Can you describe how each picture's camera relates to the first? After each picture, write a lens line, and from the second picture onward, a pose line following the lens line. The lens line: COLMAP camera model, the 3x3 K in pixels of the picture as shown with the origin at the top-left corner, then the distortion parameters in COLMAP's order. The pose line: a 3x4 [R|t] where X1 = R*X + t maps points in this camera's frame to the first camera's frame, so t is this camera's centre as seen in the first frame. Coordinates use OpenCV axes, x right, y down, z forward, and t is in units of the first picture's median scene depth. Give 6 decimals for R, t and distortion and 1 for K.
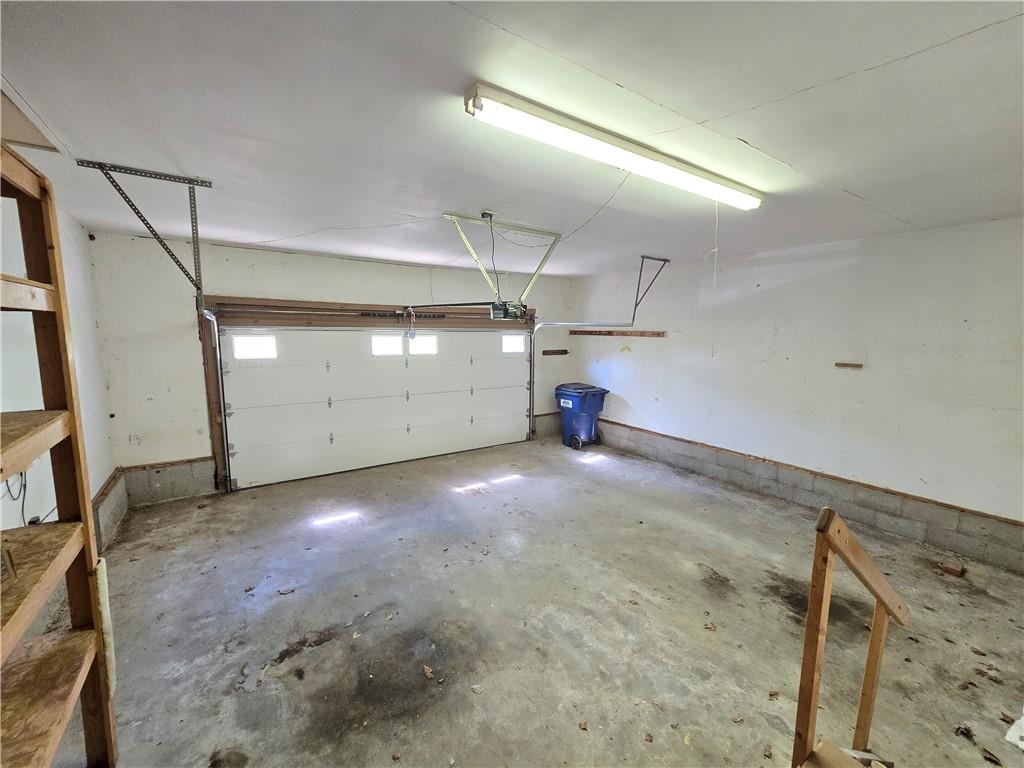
lens RADIAL K [[421.8, 0, 508.9], [0, 421.8, 383.4], [0, 0, 1]] dist [-0.001242, 0.000694]
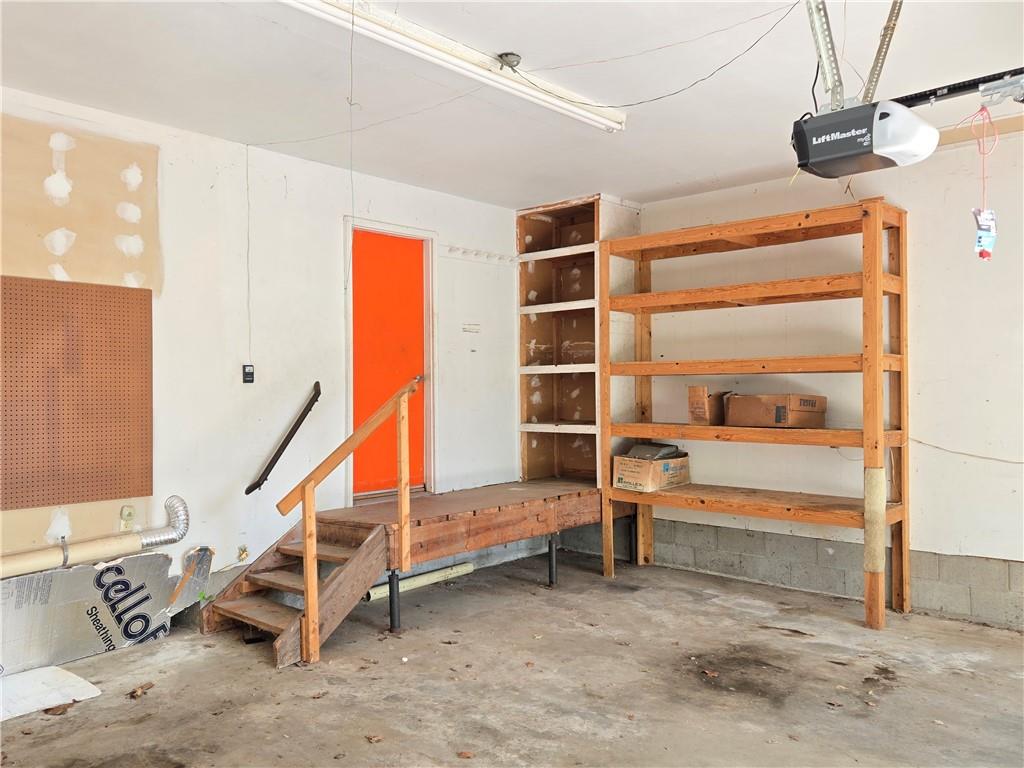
lens RADIAL K [[838.8, 0, 507.5], [0, 838.8, 384.6], [0, 0, 1]] dist [0.040741, -0.000617]
pose [[-0.968388, -0.003048, -0.249431, 0.383304], [-0.032752, 0.992823, 0.115025, -0.053528], [0.247290, 0.119558, -0.961537, 1.482064]]
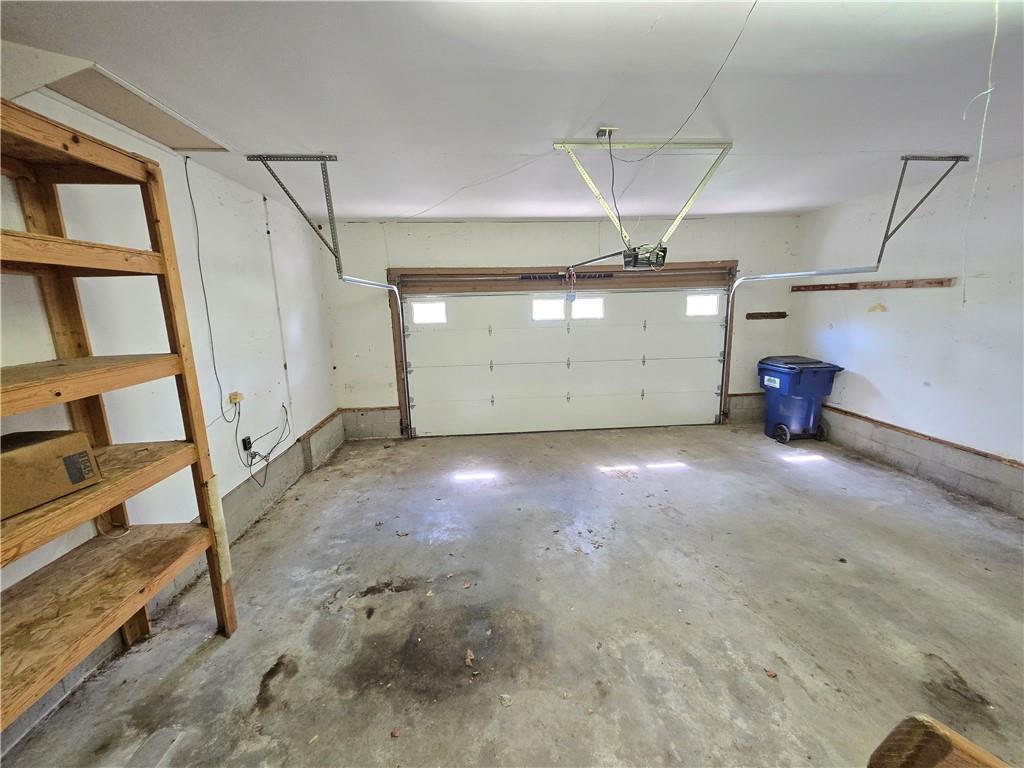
lens RADIAL K [[421.8, 0, 506.0], [0, 421.8, 383.6], [0, 0, 1]] dist [-0.001242, 0.000694]
pose [[0.863772, 0.065187, -0.499648, 0.176336], [-0.030184, 0.996510, 0.077831, 0.009748], [0.502978, -0.052147, 0.862725, 0.166463]]
